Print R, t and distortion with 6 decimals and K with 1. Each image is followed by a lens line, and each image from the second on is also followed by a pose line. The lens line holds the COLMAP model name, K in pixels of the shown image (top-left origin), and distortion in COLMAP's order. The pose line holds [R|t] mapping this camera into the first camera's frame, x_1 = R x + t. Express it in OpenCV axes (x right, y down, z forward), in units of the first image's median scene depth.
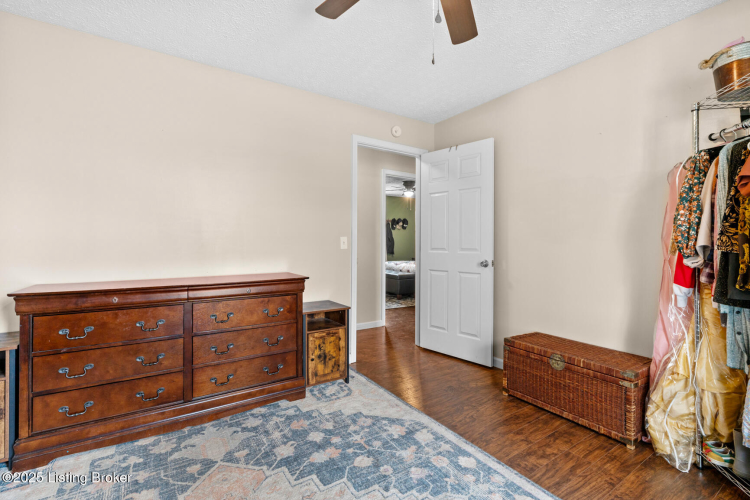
lens RADIAL K [[343.0, 0, 376.5], [0, 343.0, 247.5], [0, 0, 1]] dist [-0.004121, 0.000845]
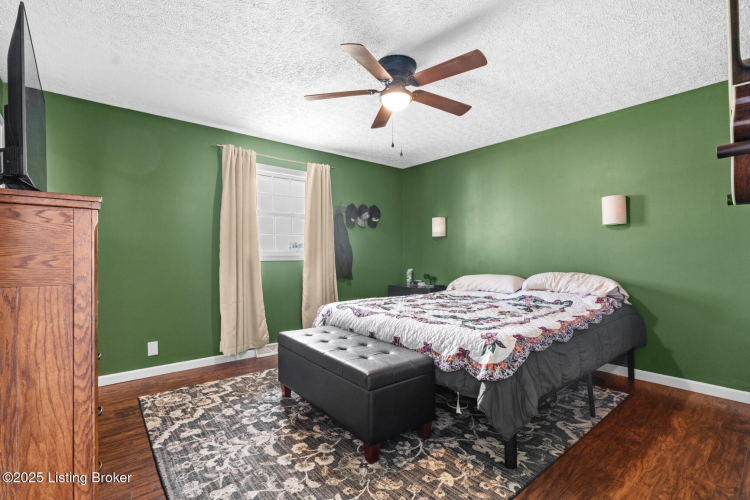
lens RADIAL K [[343.0, 0, 373.3], [0, 343.0, 252.8], [0, 0, 1]] dist [-0.004121, 0.000845]
pose [[0.993590, -0.009060, 0.112677, 0.061859], [0.010866, 0.999822, -0.015426, -0.023981], [-0.112518, 0.016552, 0.993512, 1.222511]]
